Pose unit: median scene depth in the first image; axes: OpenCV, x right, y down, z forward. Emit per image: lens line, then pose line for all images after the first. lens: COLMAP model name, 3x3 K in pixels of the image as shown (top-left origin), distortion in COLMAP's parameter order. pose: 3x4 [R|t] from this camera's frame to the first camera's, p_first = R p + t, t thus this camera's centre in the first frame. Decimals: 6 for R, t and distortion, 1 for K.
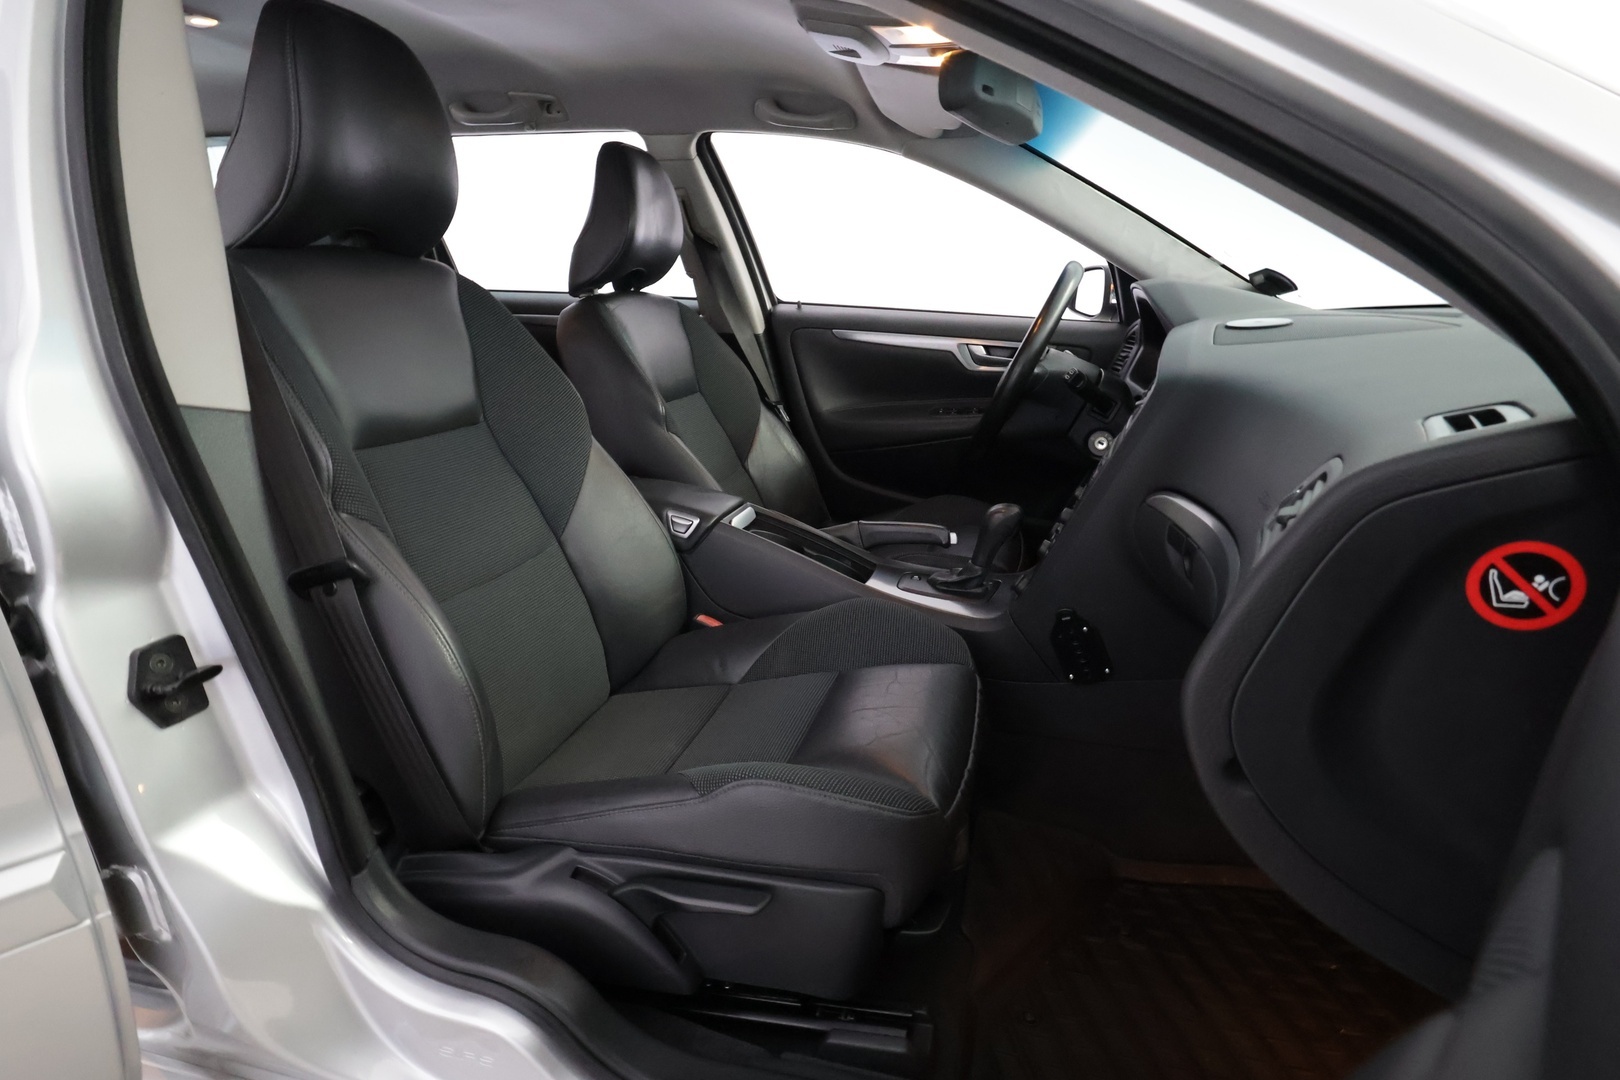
lens RADIAL K [[875.4, 0, 810.0], [0, 875.4, 540.0], [0, 0, 1]] dist [-0.003282, 0.000051]
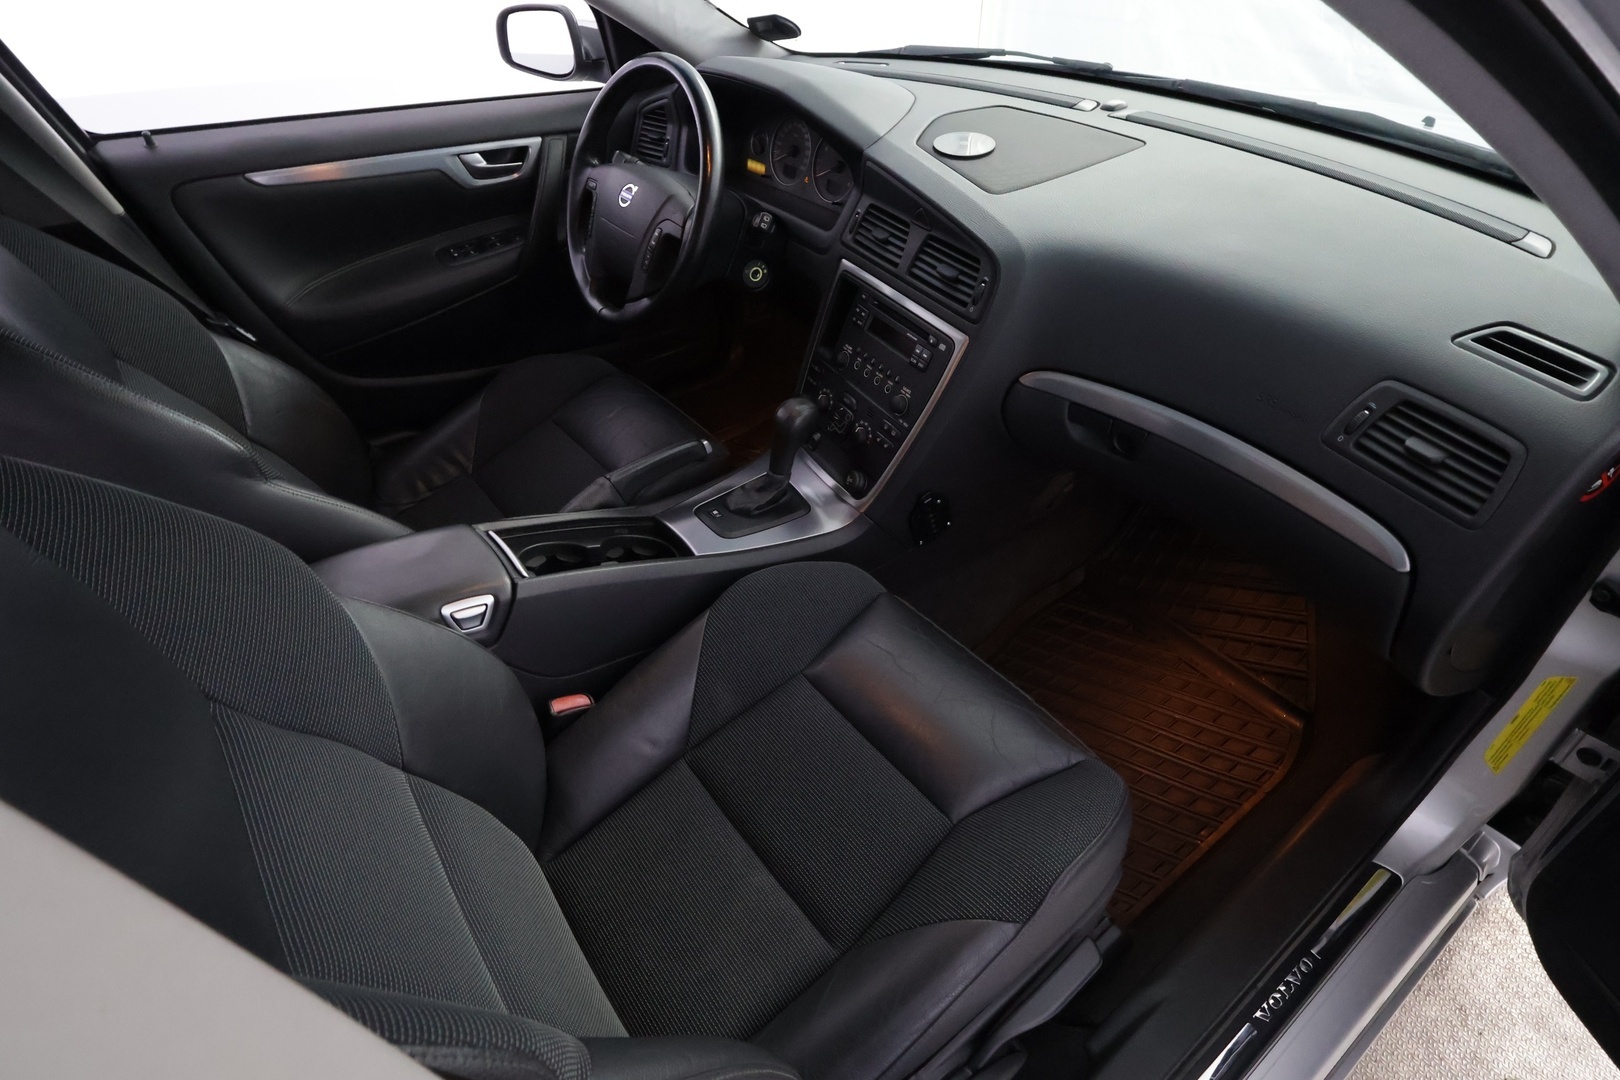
lens RADIAL K [[875.4, 0, 810.0], [0, 875.4, 540.0], [0, 0, 1]] dist [-0.003282, 0.000051]
pose [[0.607218, -0.503854, 0.614343, -0.382865], [0.235353, 0.852572, 0.466615, -0.329825], [-0.758878, -0.138749, 0.636281, 0.390710]]
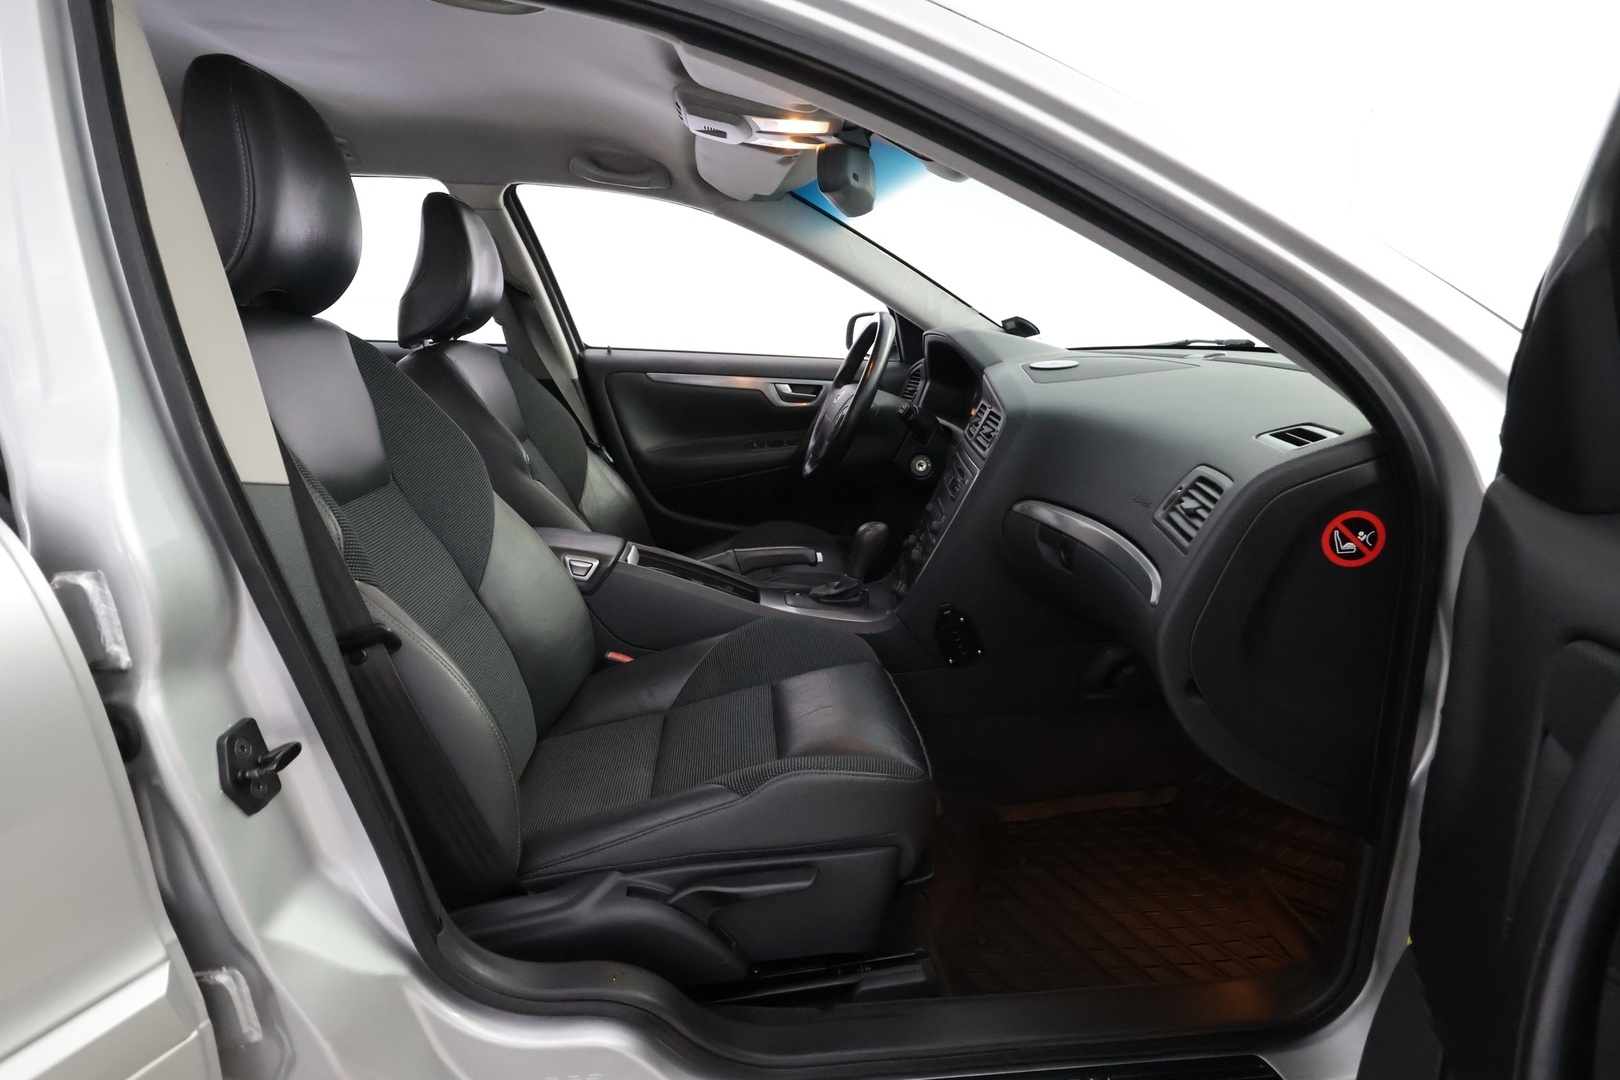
lens RADIAL K [[875.4, 0, 810.0], [0, 875.4, 540.0], [0, 0, 1]] dist [-0.003282, 0.000051]
pose [[0.940535, -0.087034, 0.328358, -0.235418], [0.098260, 0.995003, -0.017718, -0.005355], [-0.325175, 0.048928, 0.944387, -0.068142]]
